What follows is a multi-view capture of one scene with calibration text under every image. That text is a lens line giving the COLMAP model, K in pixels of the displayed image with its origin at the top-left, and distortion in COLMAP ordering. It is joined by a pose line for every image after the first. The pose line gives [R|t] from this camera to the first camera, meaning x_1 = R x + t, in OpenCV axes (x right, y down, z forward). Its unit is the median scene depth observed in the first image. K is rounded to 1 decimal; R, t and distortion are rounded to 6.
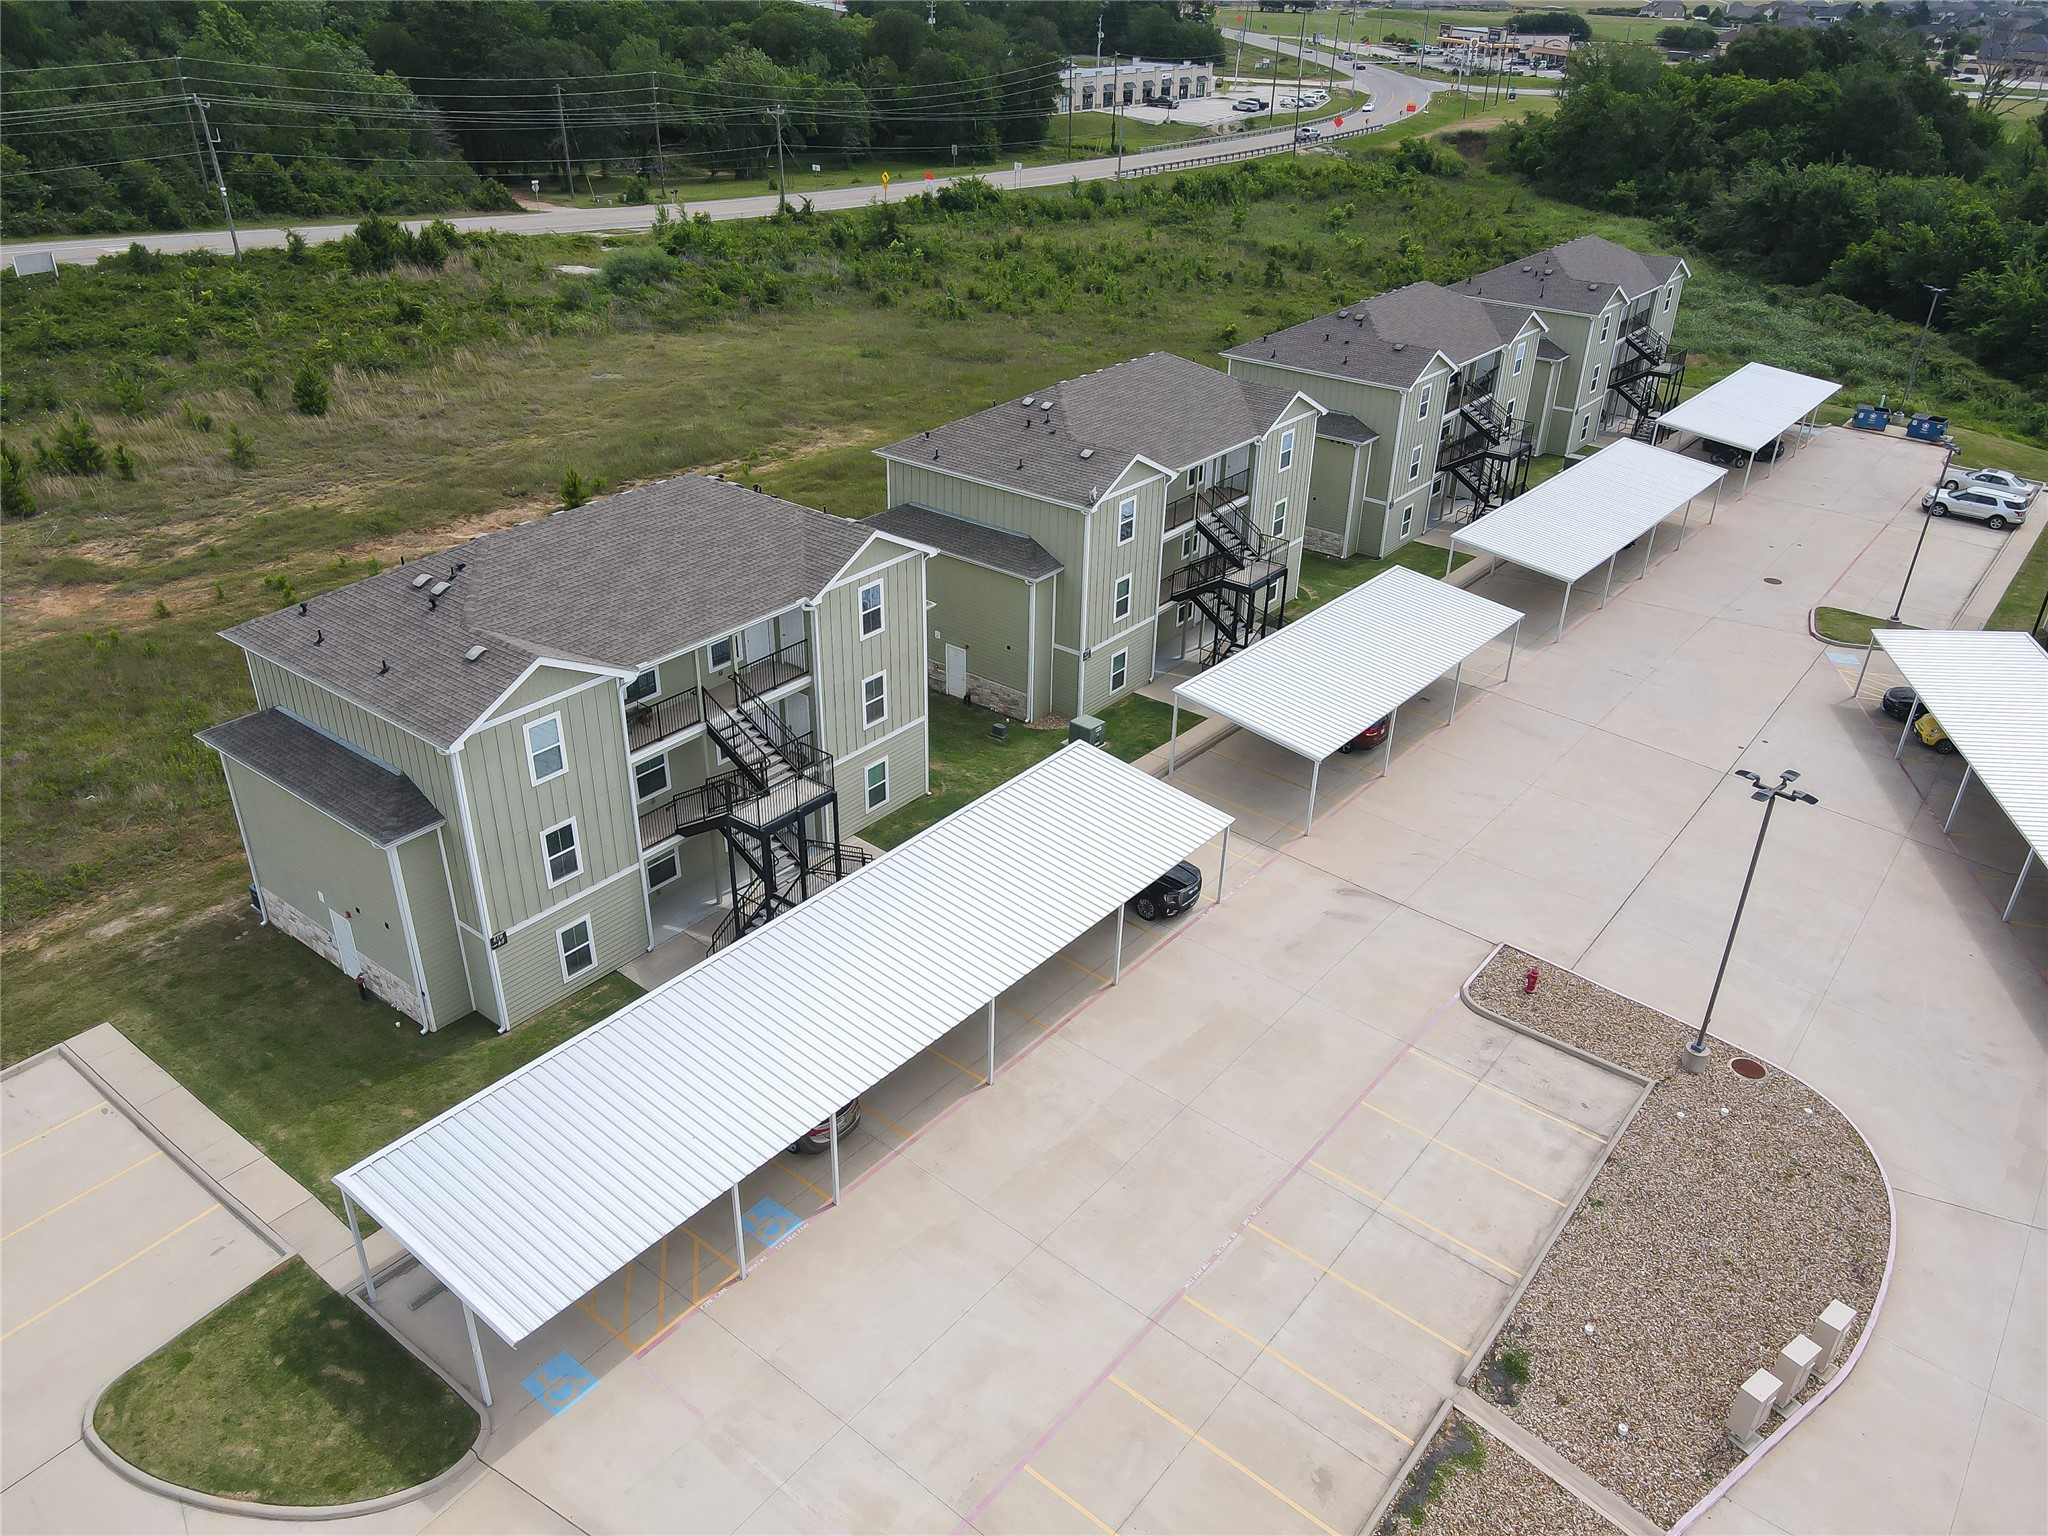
lens RADIAL K [[1508.4, 0, 1025.5], [0, 1508.4, 777.0], [0, 0, 1]] dist [-0.004485, 0.035036]
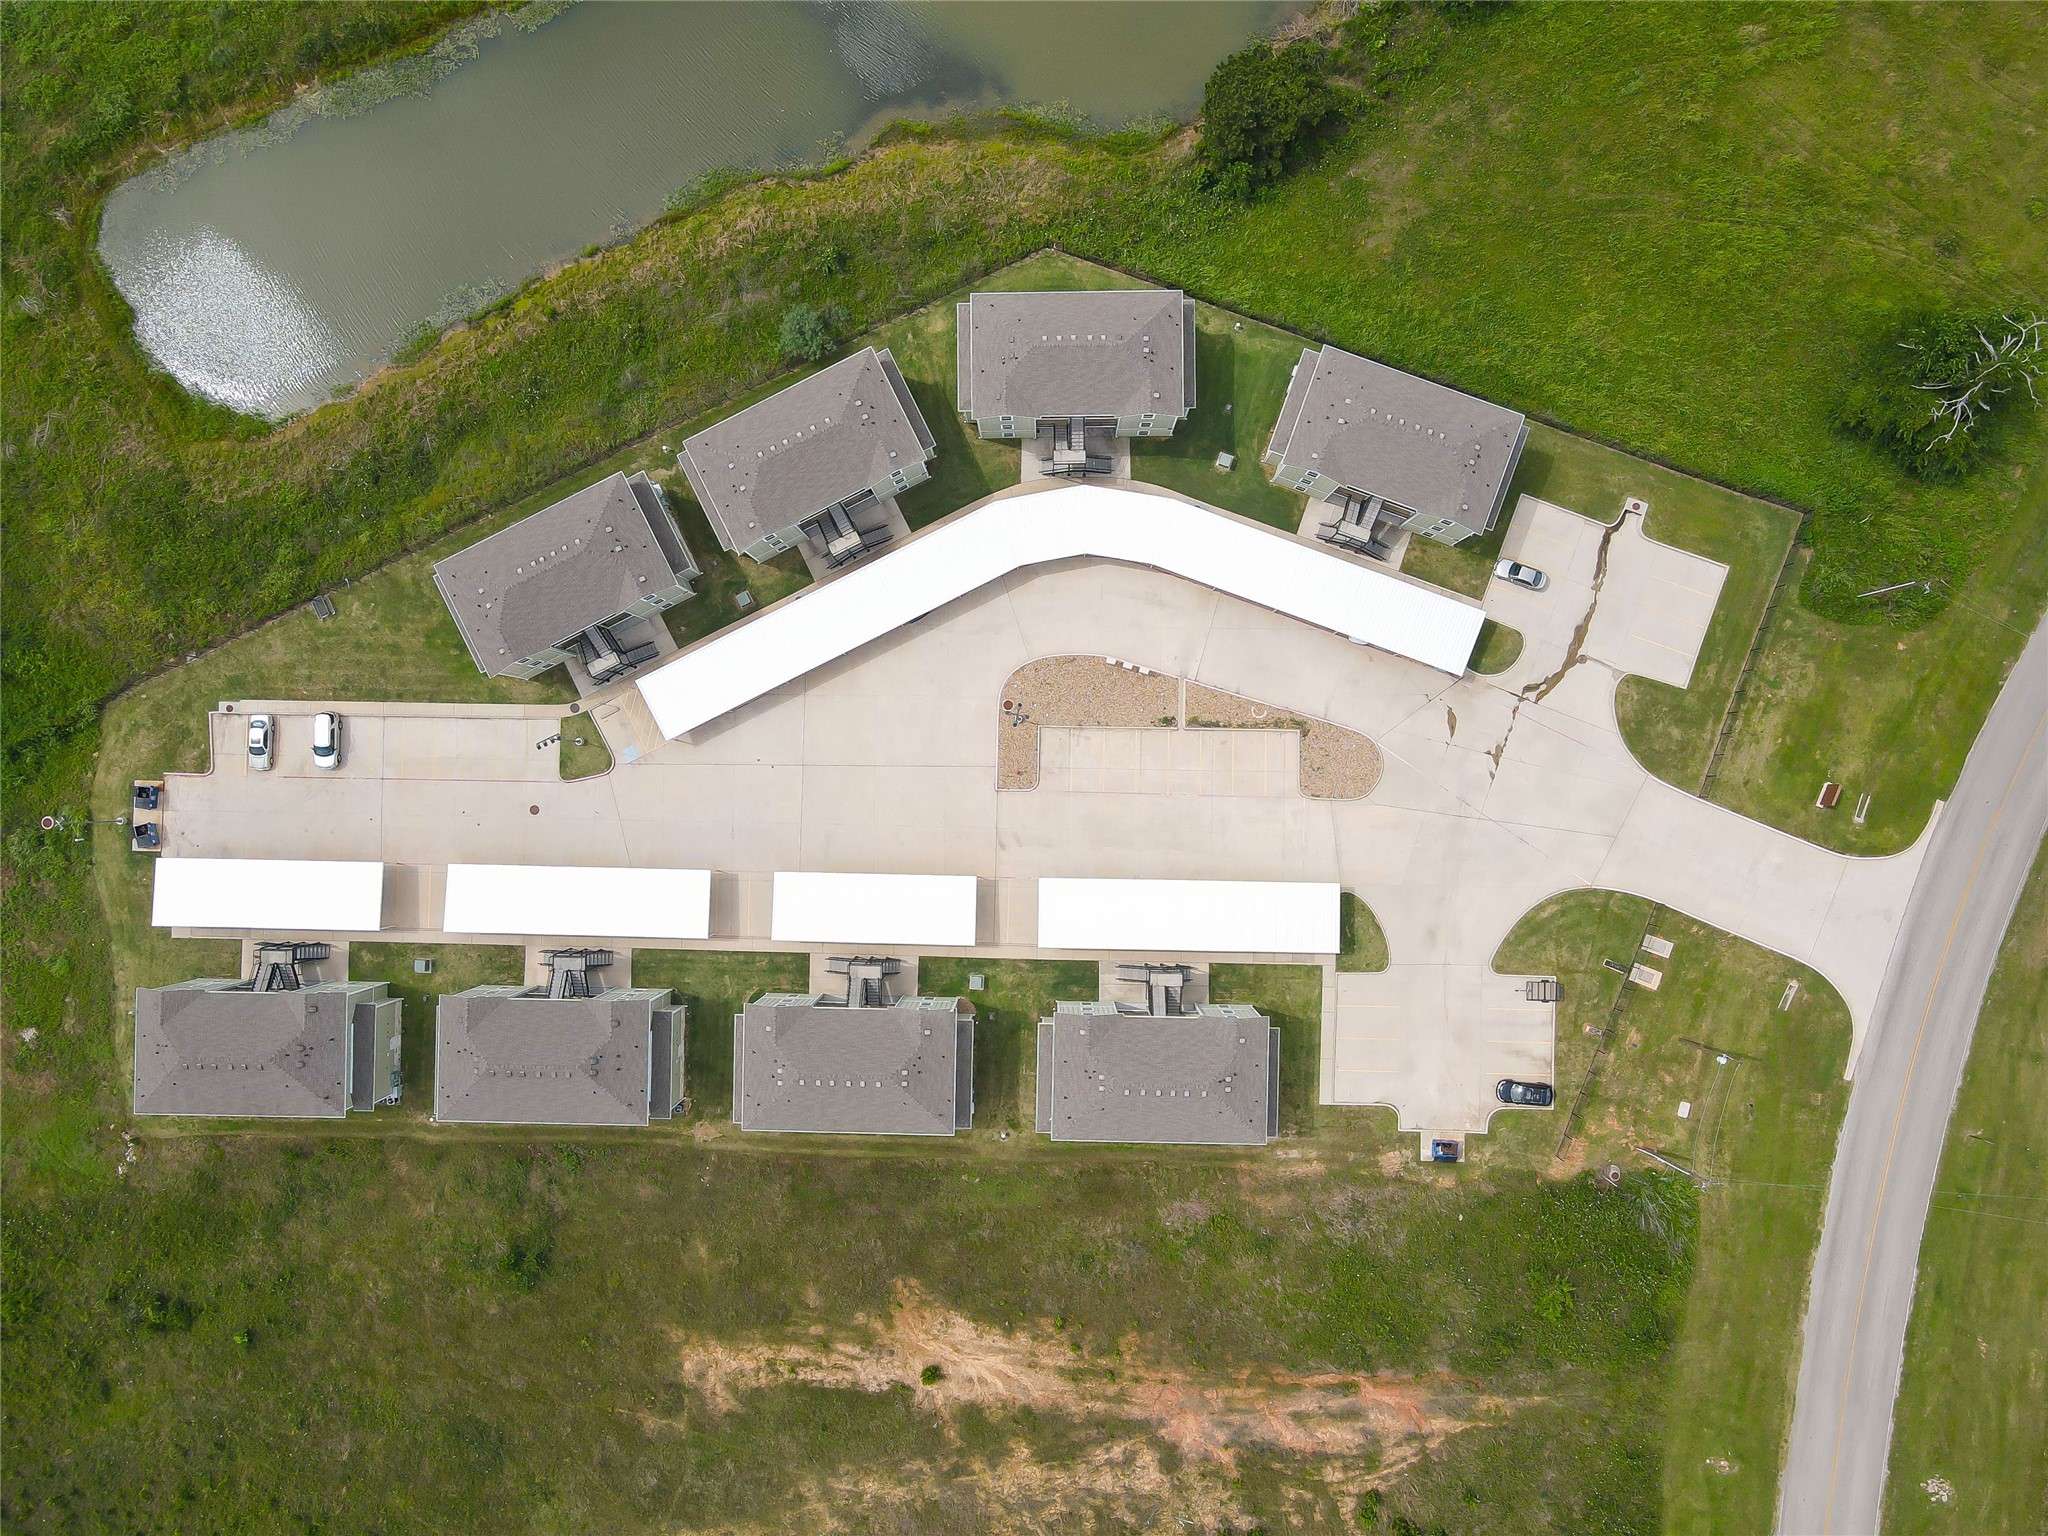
lens RADIAL K [[1508.4, 0, 1025.5], [0, 1508.4, 777.0], [0, 0, 1]] dist [-0.004485, 0.035036]
pose [[-0.602051, -0.798351, -0.013051, 0.273073], [0.388239, -0.306983, 0.868926, -1.897204], [-0.697714, 0.518070, 0.494770, -0.383307]]
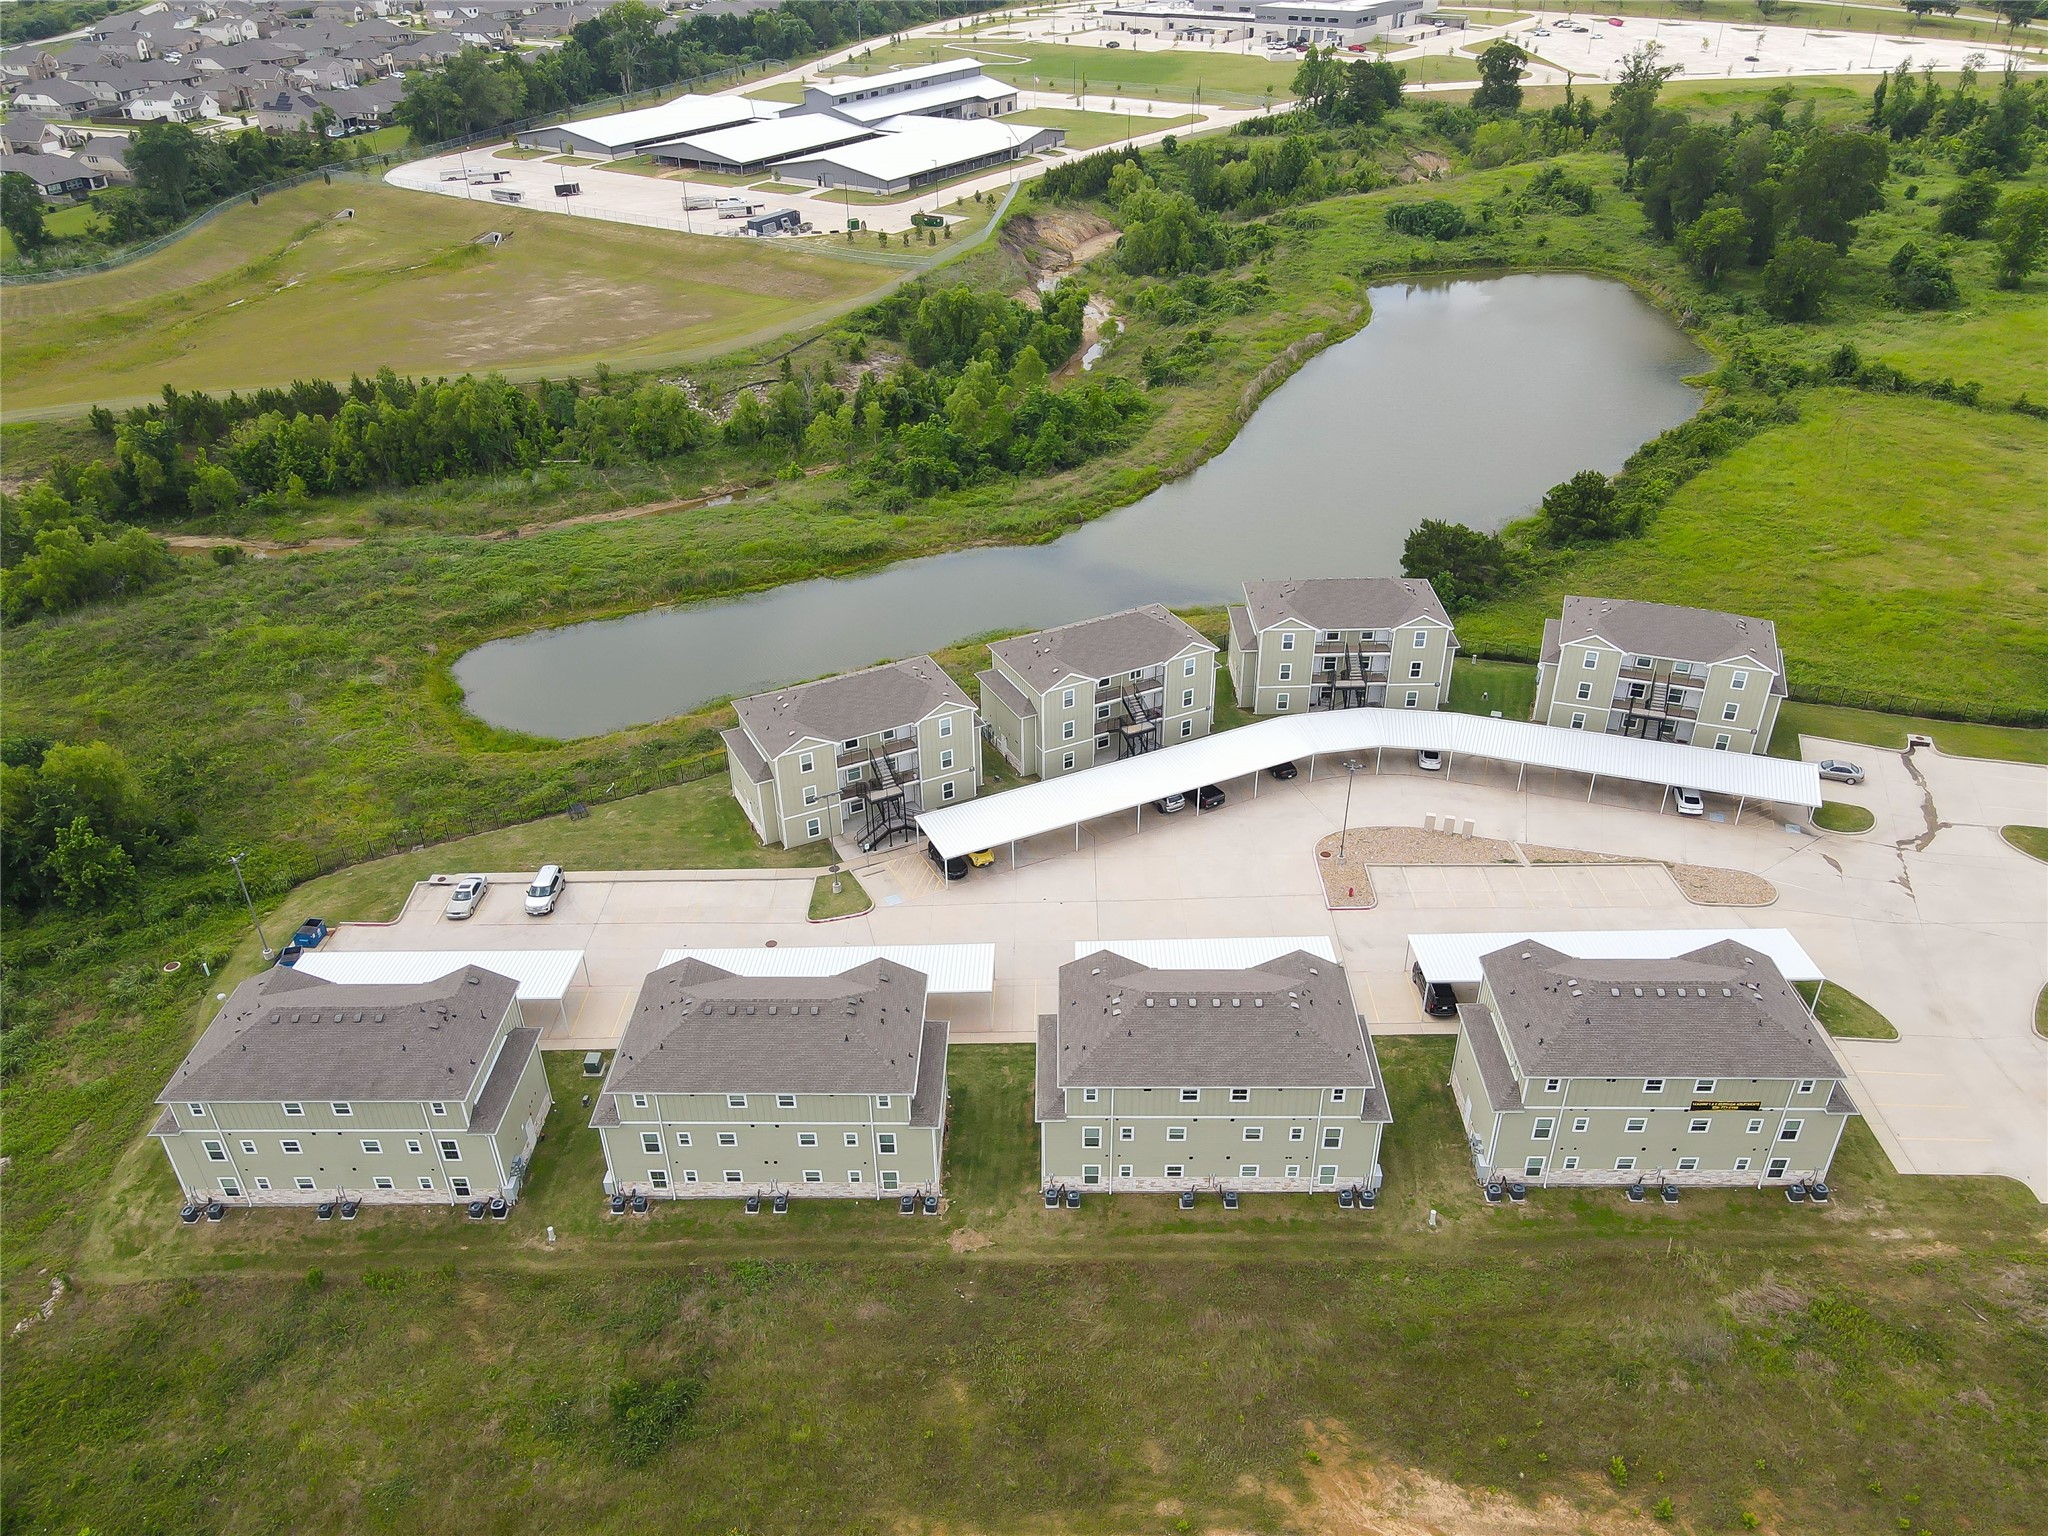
lens RADIAL K [[1508.4, 0, 1025.5], [0, 1508.4, 777.0], [0, 0, 1]] dist [-0.004485, 0.035036]
pose [[-0.603445, -0.430498, 0.671212, -0.744063], [0.388339, 0.576522, 0.718898, -1.562795], [-0.696453, 0.694474, -0.180720, 1.308583]]
